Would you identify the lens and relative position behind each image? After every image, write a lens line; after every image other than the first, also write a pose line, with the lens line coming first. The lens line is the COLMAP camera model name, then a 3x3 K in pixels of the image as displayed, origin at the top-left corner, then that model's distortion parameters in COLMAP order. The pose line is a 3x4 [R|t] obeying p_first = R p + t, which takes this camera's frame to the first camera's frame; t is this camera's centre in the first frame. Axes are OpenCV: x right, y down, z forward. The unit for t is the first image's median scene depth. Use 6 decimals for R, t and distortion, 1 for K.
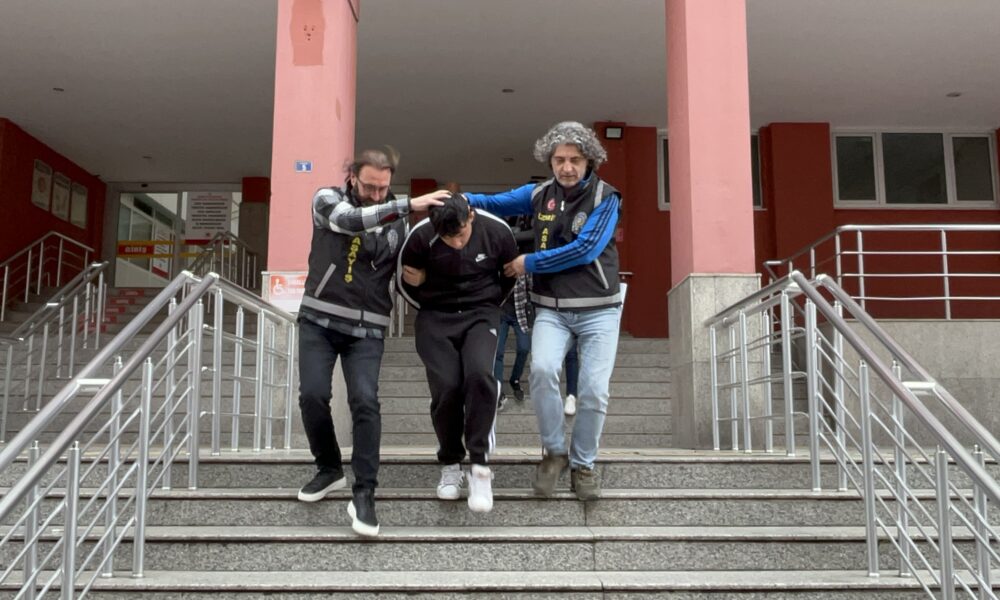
lens RADIAL K [[900.2, 0, 506.3], [0, 900.2, 303.8], [0, 0, 1]] dist [0.027142, -0.058592]
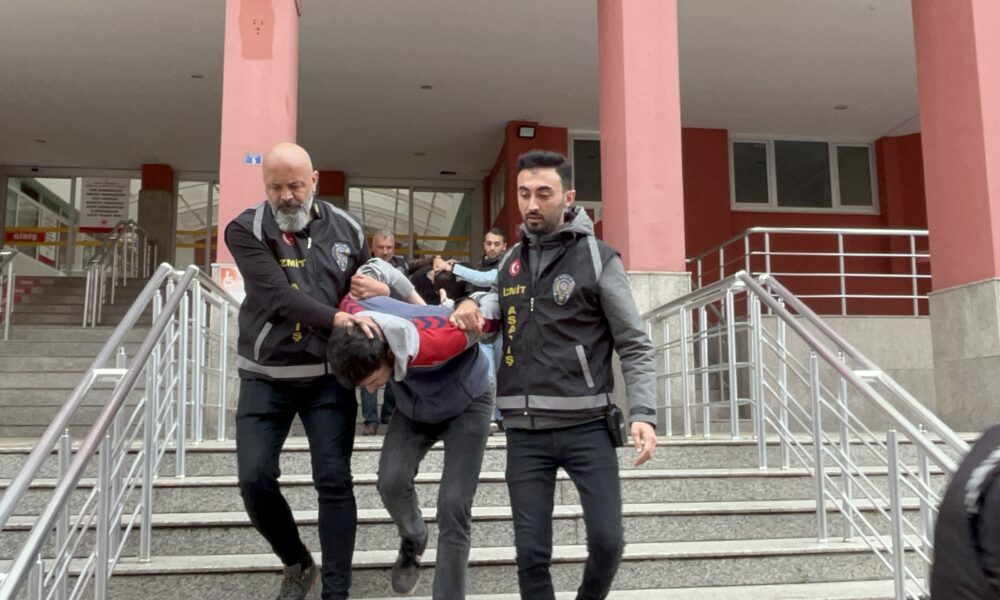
lens RADIAL K [[900.2, 0, 506.3], [0, 900.2, 303.8], [0, 0, 1]] dist [0.027142, -0.058592]
pose [[0.991321, 0.008233, 0.131207, -0.121231], [-0.009246, 0.999932, 0.007112, -0.001689], [-0.131140, -0.008263, 0.991329, -0.060158]]
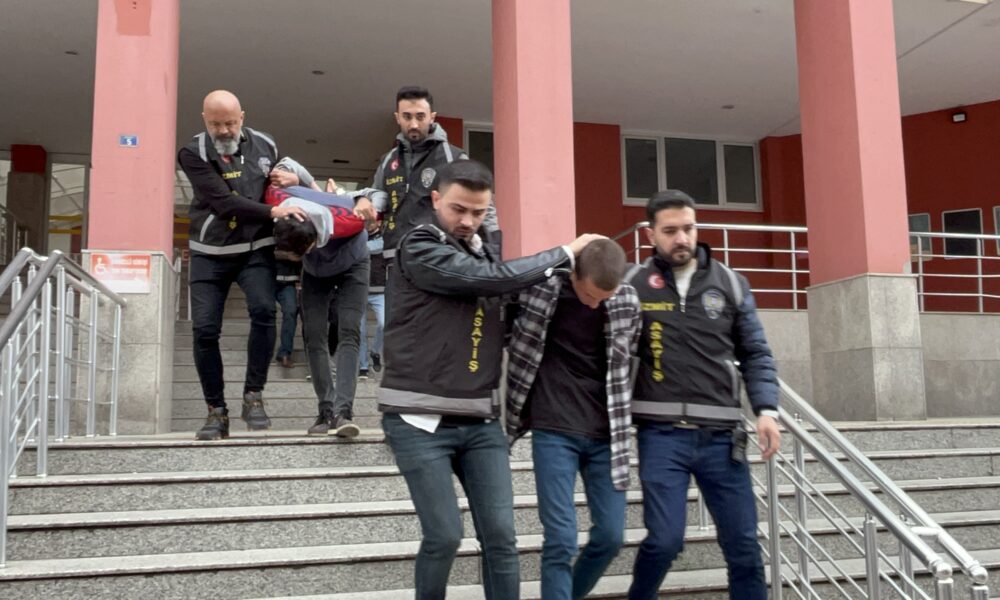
lens RADIAL K [[900.2, 0, 506.3], [0, 900.2, 303.8], [0, 0, 1]] dist [0.027142, -0.058592]
pose [[0.969711, 0.013180, 0.243898, -0.108872], [-0.017047, 0.999760, 0.013752, 0.000781], [-0.243658, -0.017493, 0.969703, -0.046429]]
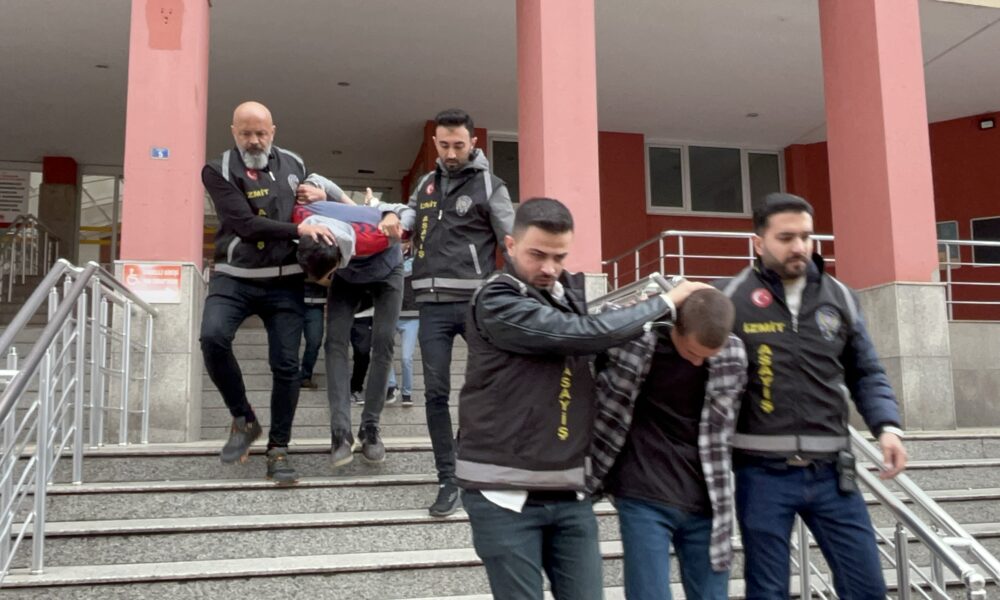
lens RADIAL K [[900.2, 0, 506.3], [0, 900.2, 303.8], [0, 0, 1]] dist [0.027142, -0.058592]
pose [[0.975560, 0.013861, 0.219296, -0.115629], [-0.015269, 0.999872, 0.004724, -0.000596], [-0.219202, -0.007957, 0.975647, -0.051832]]
